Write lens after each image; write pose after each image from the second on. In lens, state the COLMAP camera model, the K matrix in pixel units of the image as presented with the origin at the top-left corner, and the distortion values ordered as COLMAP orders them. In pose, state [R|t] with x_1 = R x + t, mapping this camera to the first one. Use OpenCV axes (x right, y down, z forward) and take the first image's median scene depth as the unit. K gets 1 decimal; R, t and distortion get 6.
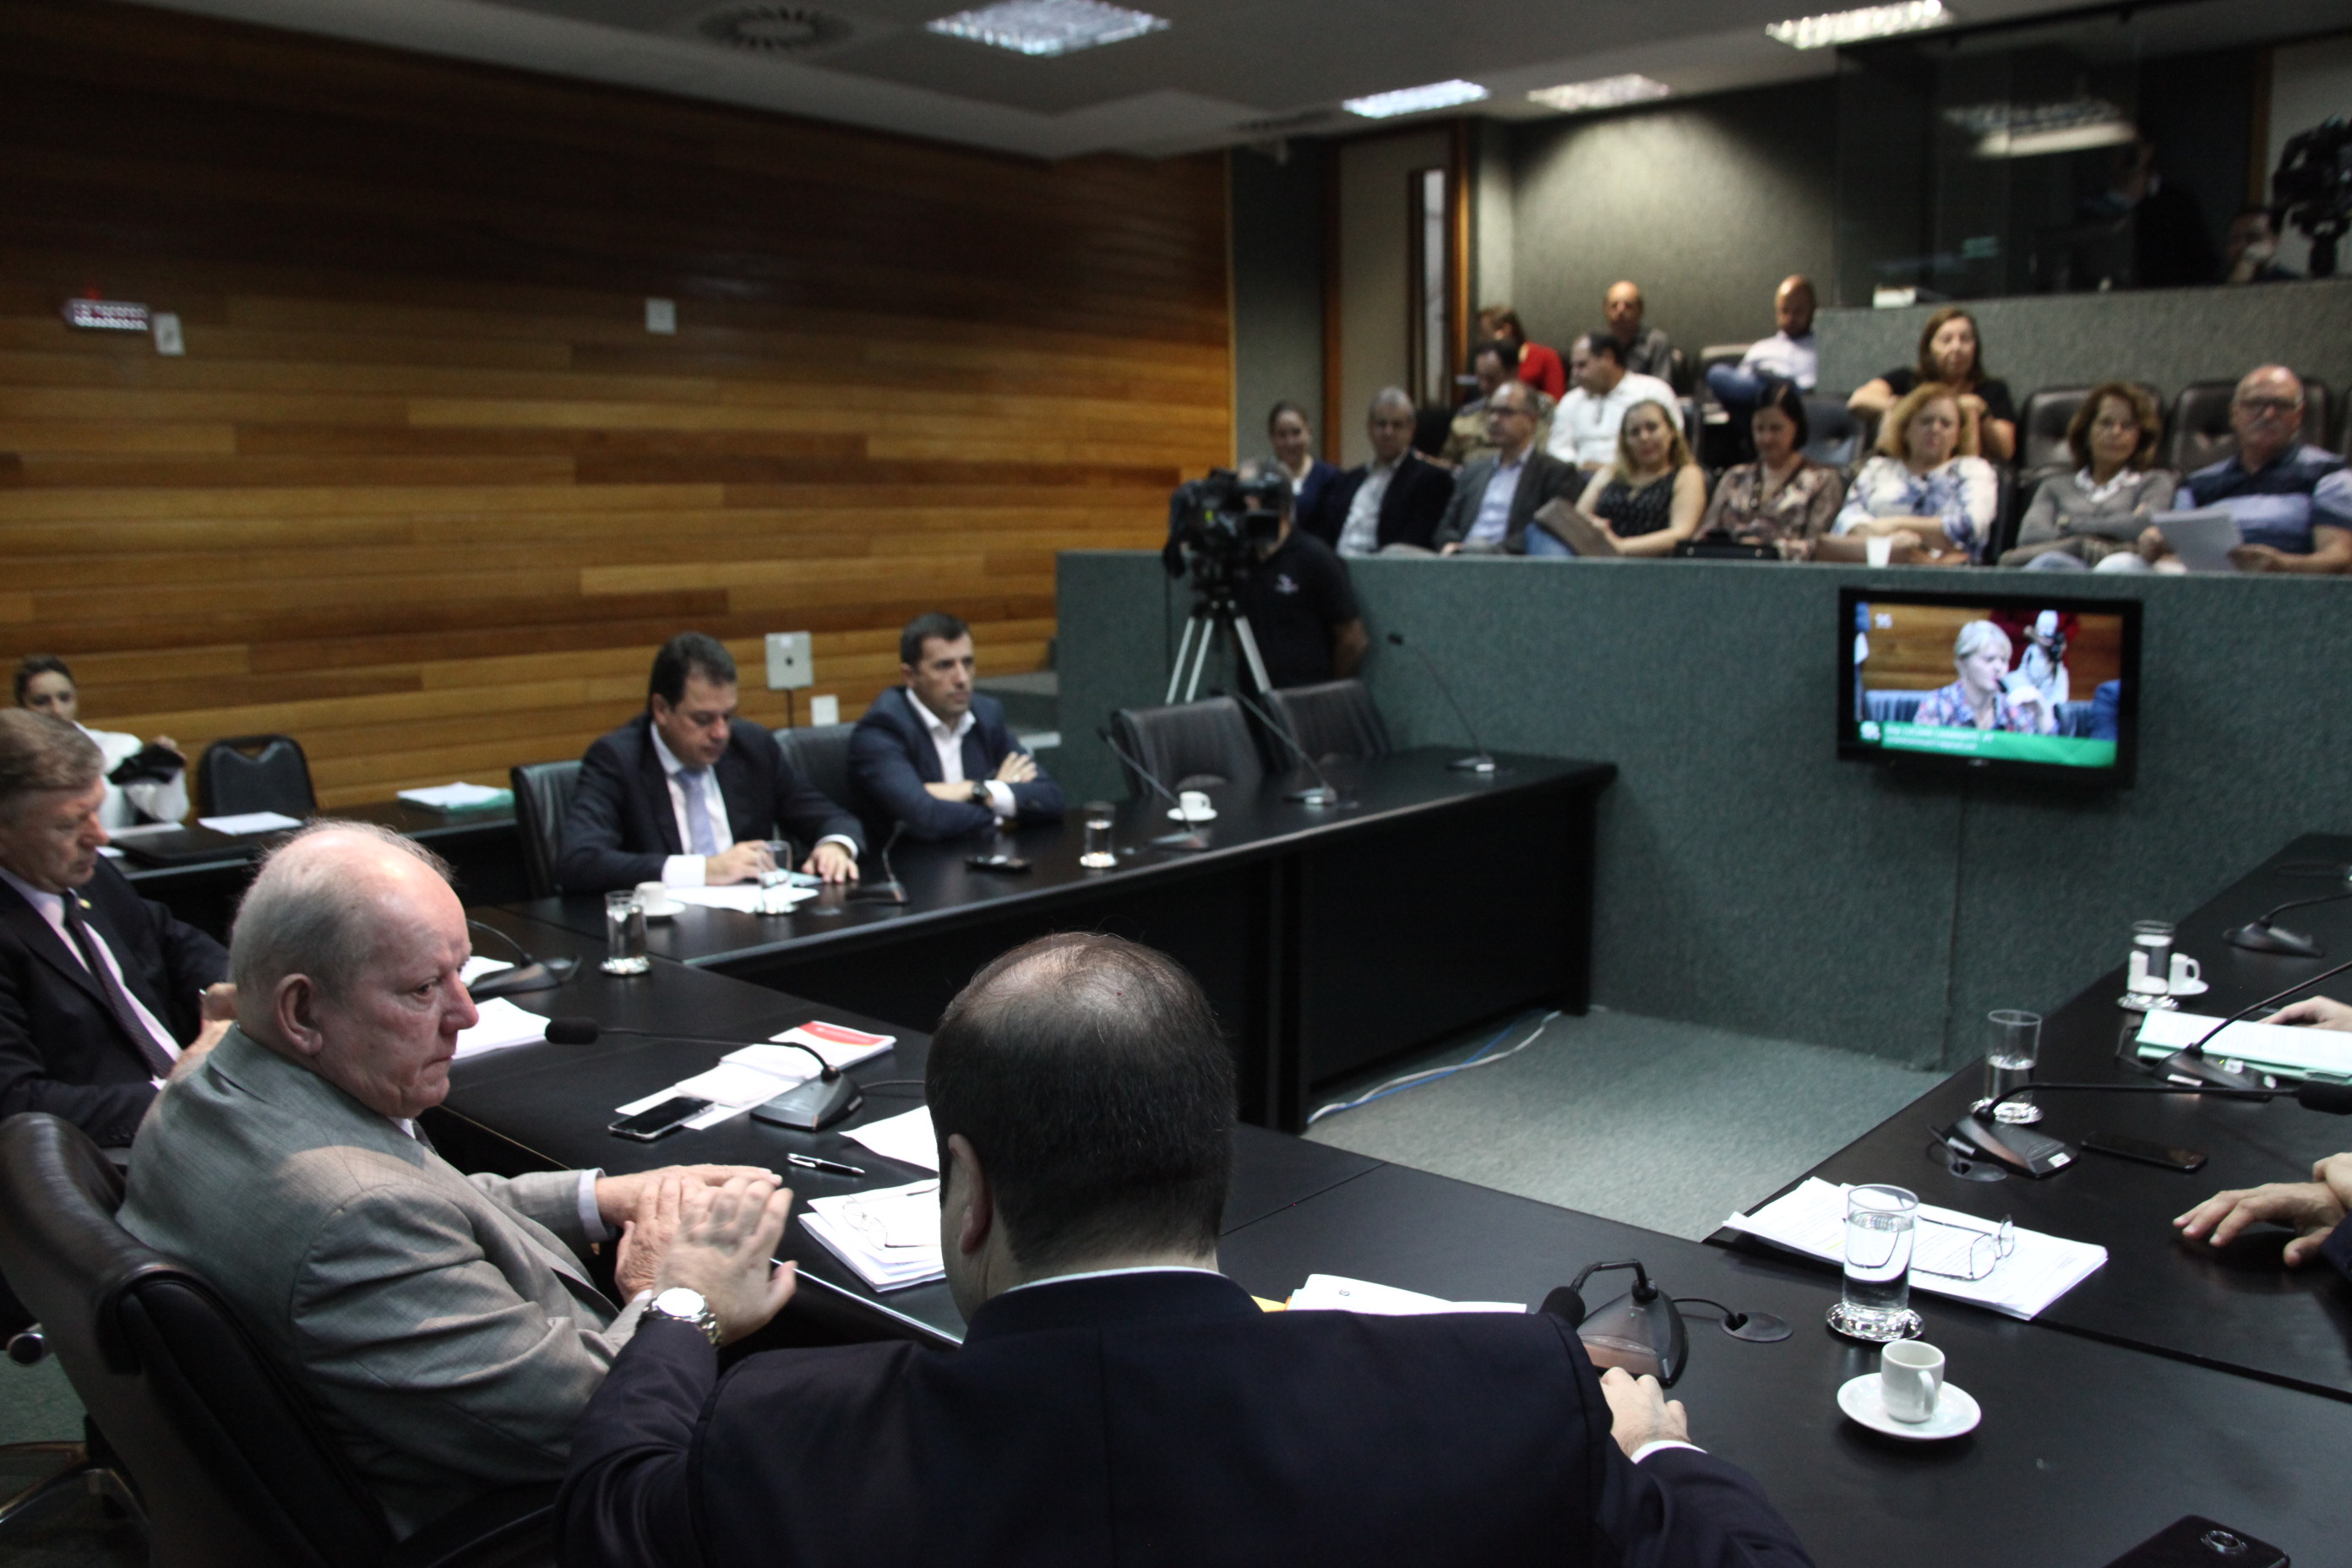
lens RADIAL K [[1886.3, 0, 1176.0], [0, 1886.3, 784.0], [0, 0, 1]] dist [-0.147226, 0.108112]
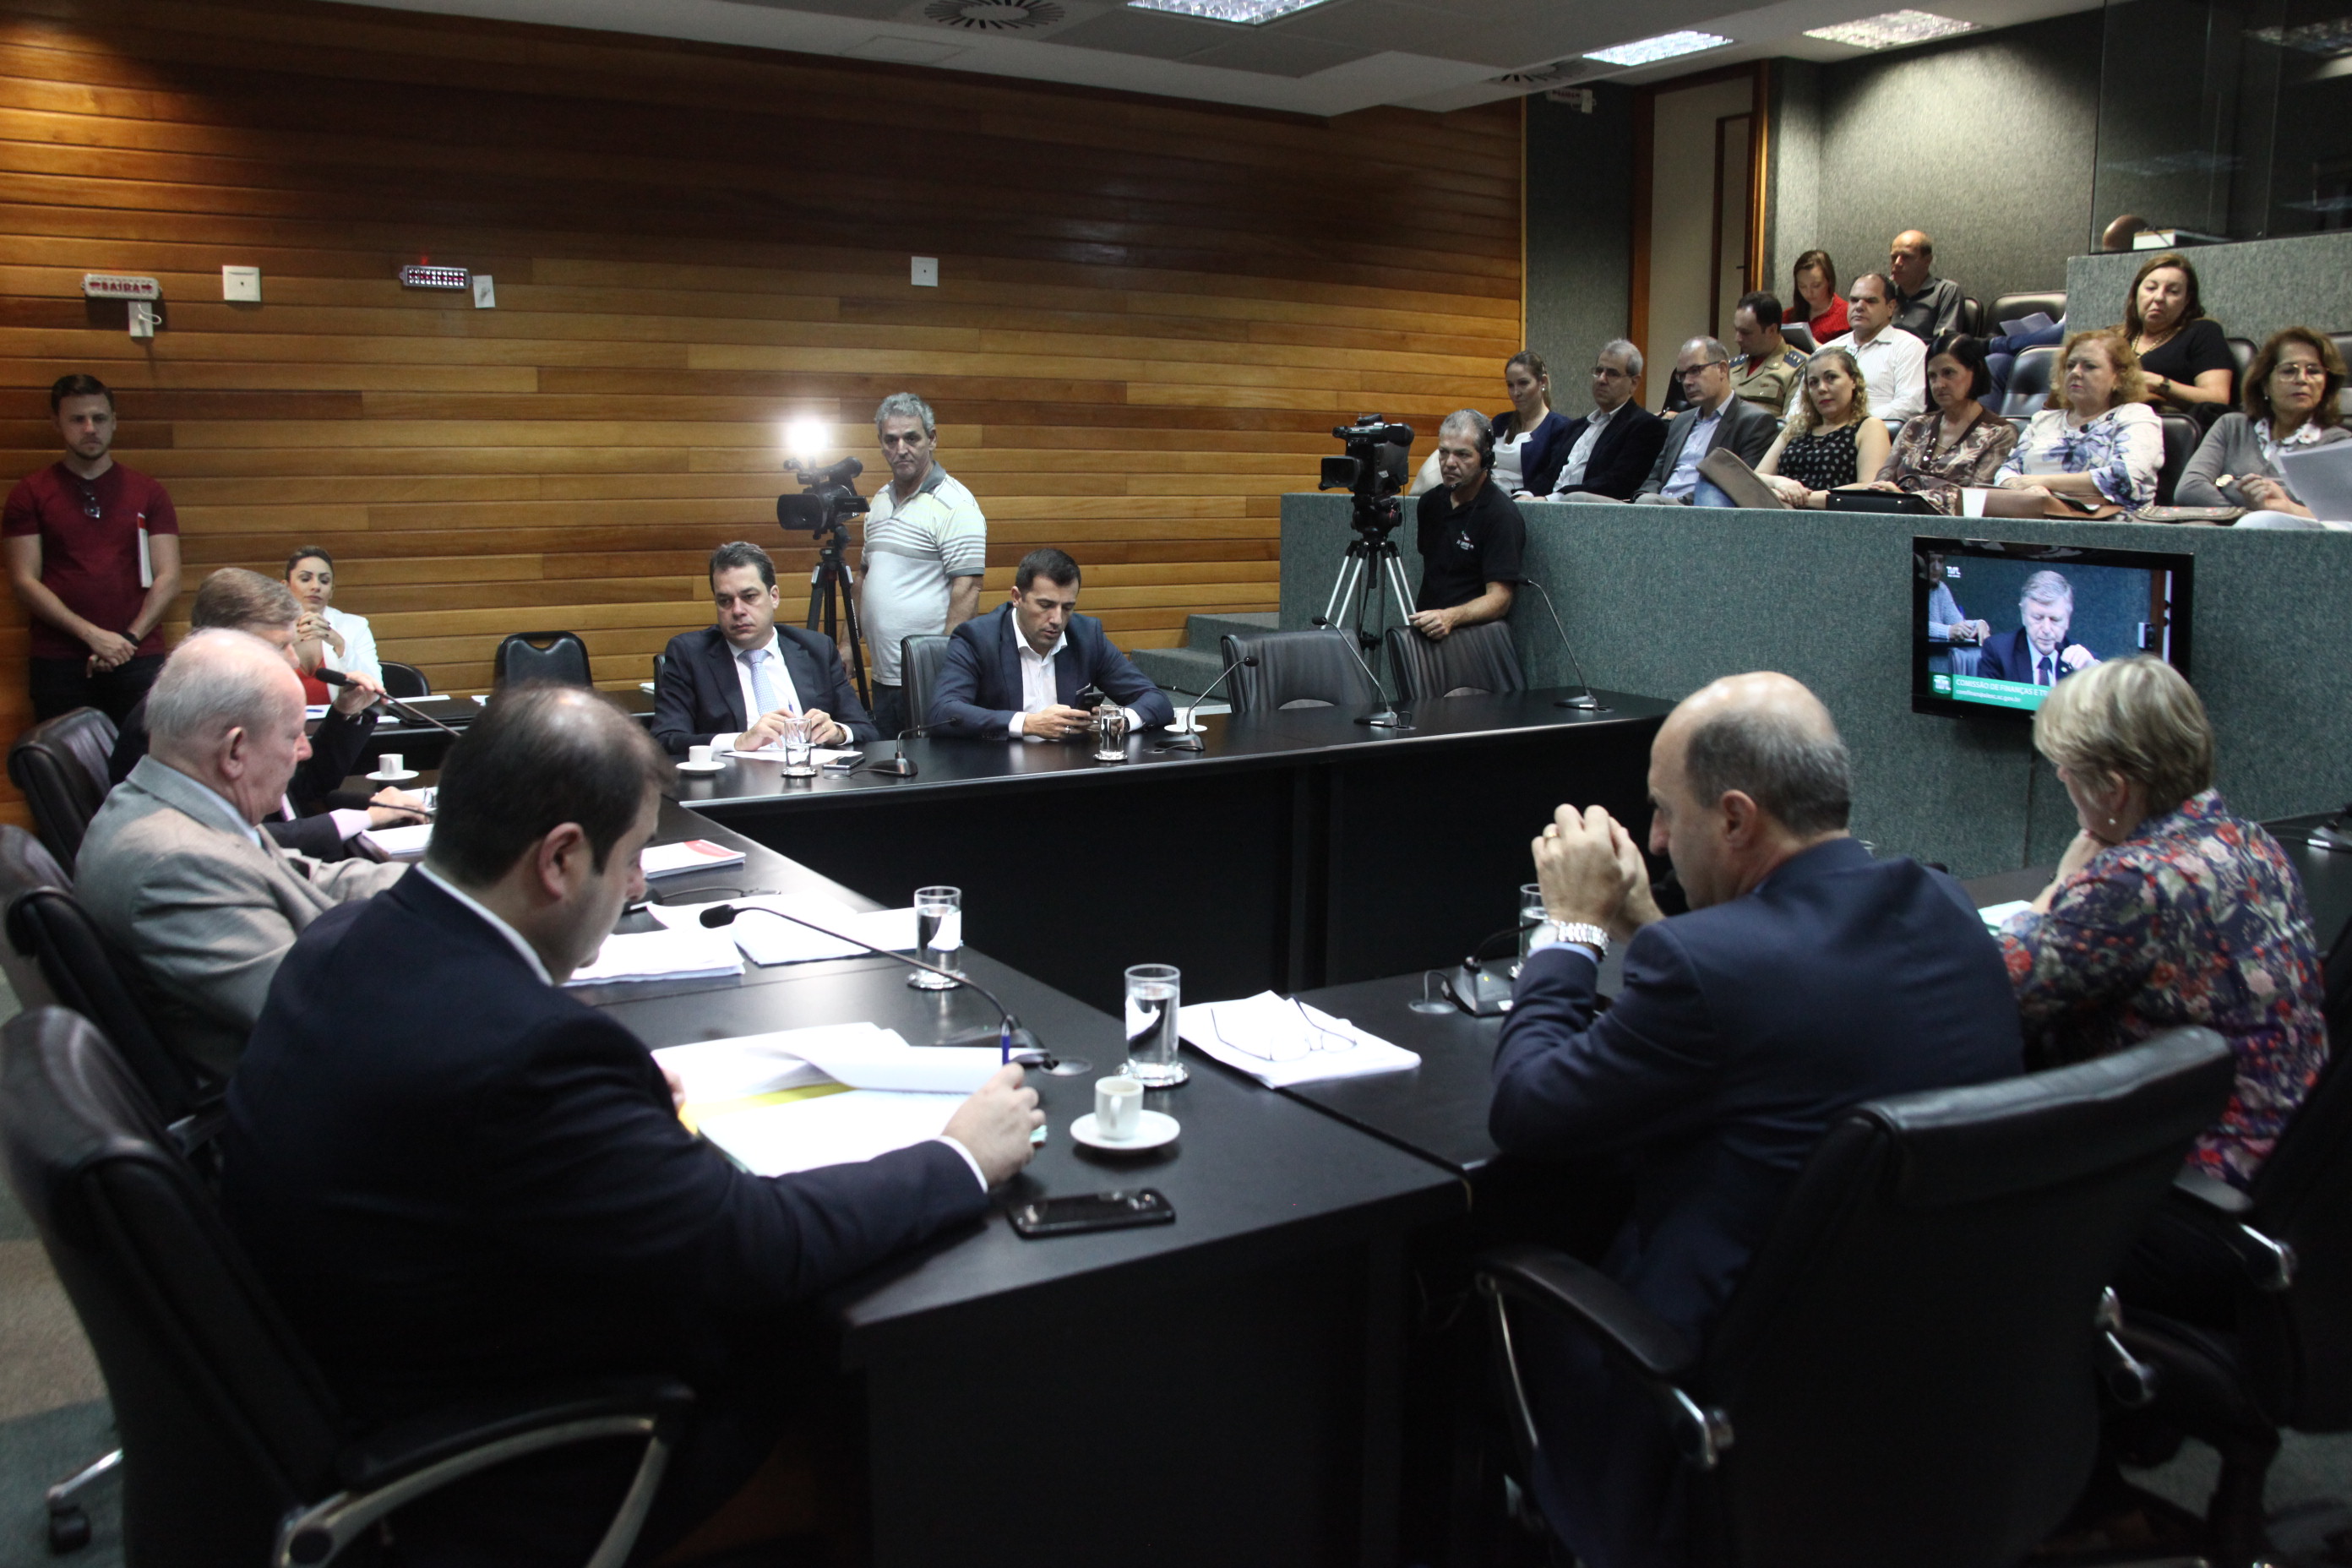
lens RADIAL K [[1945.1, 0, 1176.0], [0, 1945.1, 784.0], [0, 0, 1]] dist [-0.135369, 0.133281]
pose [[0.961910, 0.058088, -0.267123, 0.239932], [-0.053085, 0.998254, 0.025920, 0.019167], [0.268162, -0.010753, 0.963314, -0.088942]]
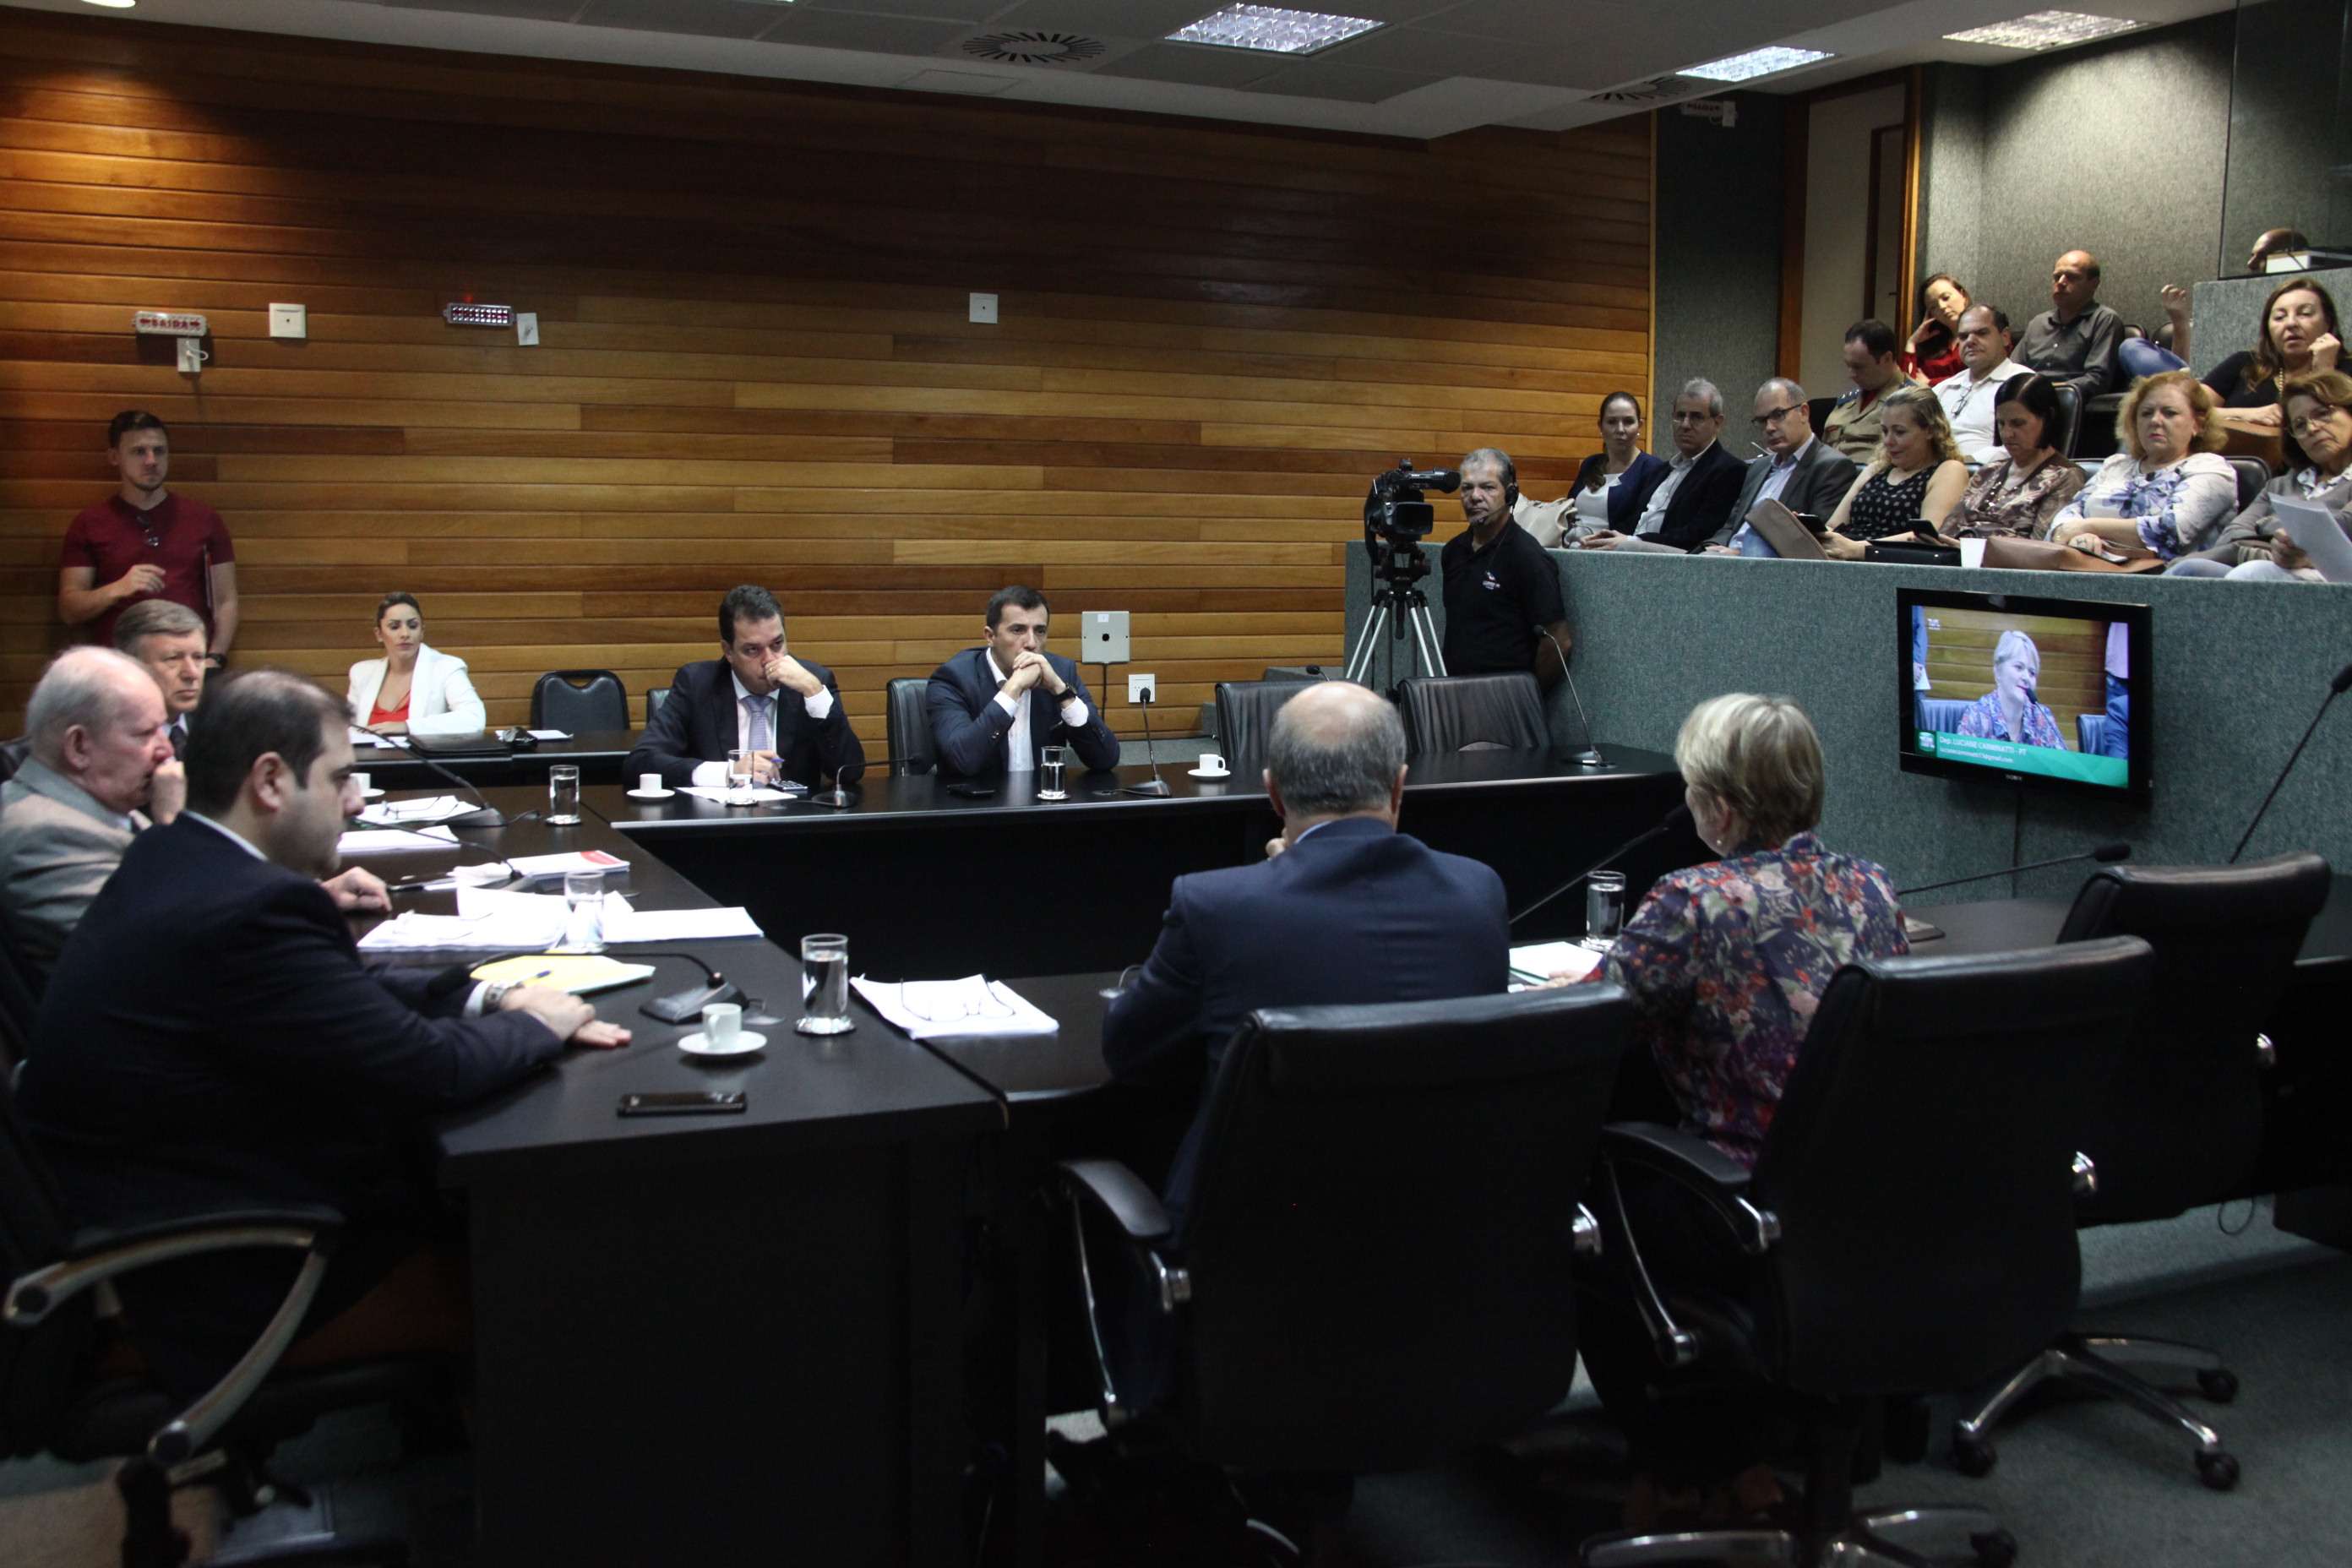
lens RADIAL K [[2249.0, 0, 1176.0], [0, 2249.0, 784.0], [0, 0, 1]] dist [-0.072187, 0.147056]
pose [[0.920713, 0.068200, -0.384235, 0.431962], [-0.076141, 0.997082, -0.005474, 0.027159], [0.382740, 0.034297, 0.923219, -0.189079]]
